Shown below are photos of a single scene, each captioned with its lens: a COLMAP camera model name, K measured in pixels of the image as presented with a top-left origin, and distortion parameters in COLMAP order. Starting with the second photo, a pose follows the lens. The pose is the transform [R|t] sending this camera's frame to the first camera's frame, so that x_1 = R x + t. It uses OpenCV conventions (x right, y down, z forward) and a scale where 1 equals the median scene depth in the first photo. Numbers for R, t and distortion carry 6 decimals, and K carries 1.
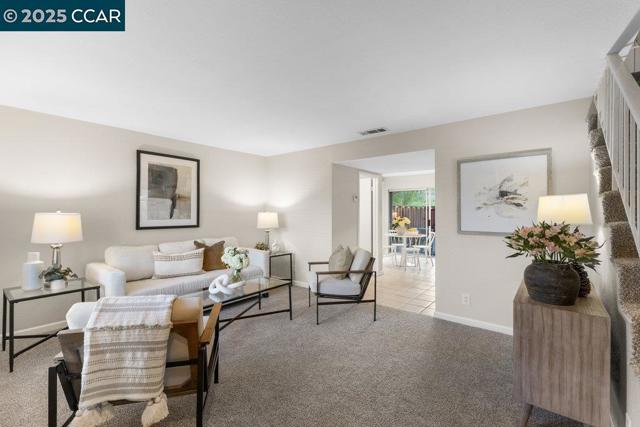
lens RADIAL K [[278.8, 0, 321.7], [0, 278.8, 212.3], [0, 0, 1]] dist [0.009743, -0.002322]
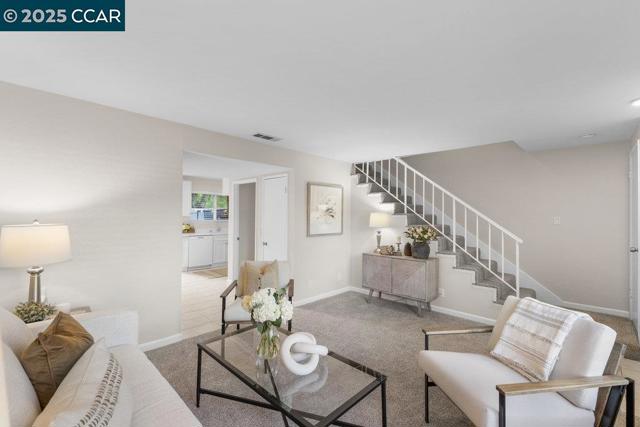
lens RADIAL K [[278.8, 0, 321.5], [0, 278.8, 212.0], [0, 0, 1]] dist [0.009743, -0.002322]
pose [[0.089821, 0.014207, 0.995857, -0.853716], [-0.010844, 0.999853, -0.013286, -0.026052], [-0.995899, -0.009606, 0.089962, 0.824840]]
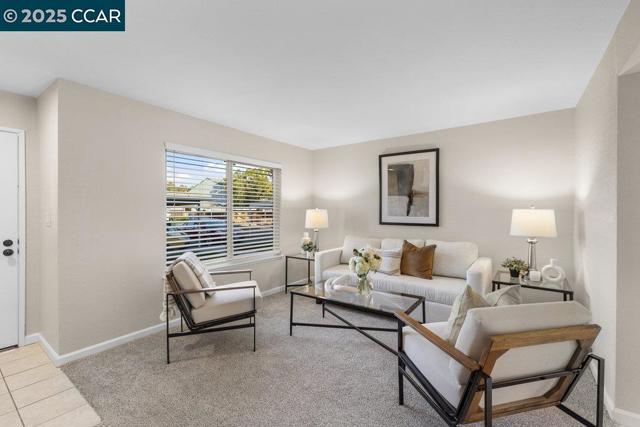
lens RADIAL K [[278.8, 0, 317.4], [0, 278.8, 209.2], [0, 0, 1]] dist [0.009743, -0.002322]
pose [[0.041680, -0.003768, -0.999124, 0.553994], [-0.000826, 0.999992, -0.003806, 0.004498], [0.999131, 0.000984, 0.041677, 0.806866]]
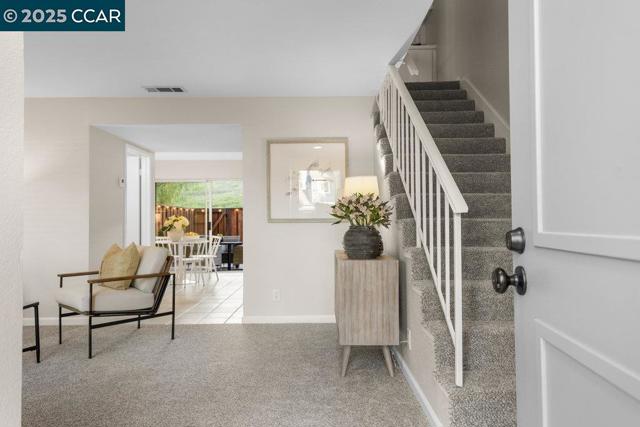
lens RADIAL K [[417.2, 0, 317.0], [0, 417.2, 213.9], [0, 0, 1]] dist [0.012838, 0.001014]
pose [[0.782599, 0.007829, 0.622476, -0.219188], [0.007146, 0.999742, -0.021557, 0.080377], [-0.622485, 0.021318, 0.782342, -0.137343]]
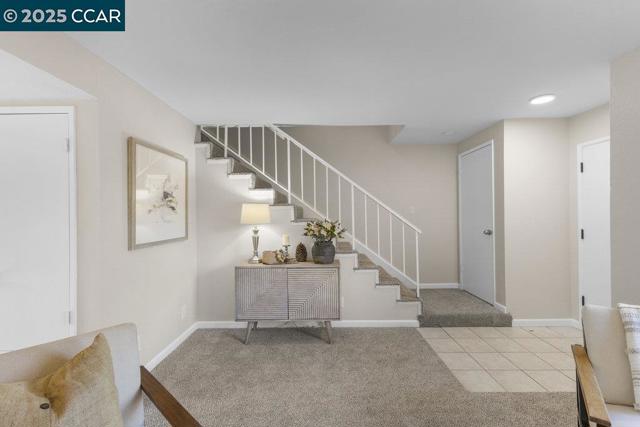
lens RADIAL K [[278.8, 0, 321.7], [0, 278.8, 212.4], [0, 0, 1]] dist [0.009743, -0.002322]
pose [[-0.620542, 0.008451, 0.784128, -0.301689], [0.007530, 0.999960, -0.004819, -0.004353], [-0.784137, 0.002914, -0.620581, 1.069856]]
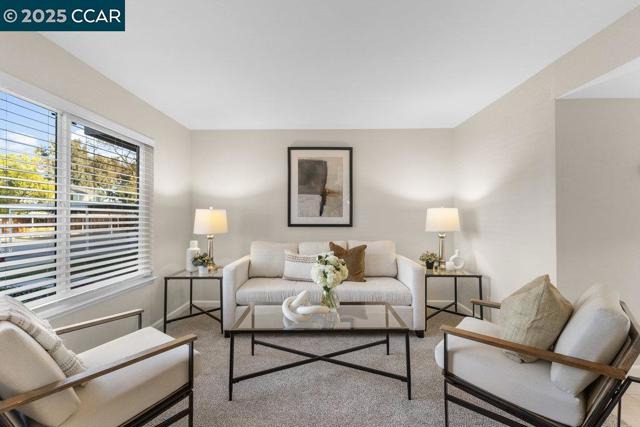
lens RADIAL K [[278.8, 0, 319.6], [0, 278.8, 213.1], [0, 0, 1]] dist [0.009743, -0.002322]
pose [[0.618484, -0.010505, -0.785727, 0.224622], [0.002192, 0.999930, -0.011643, 0.029383], [0.785794, 0.005479, 0.618464, 0.545303]]
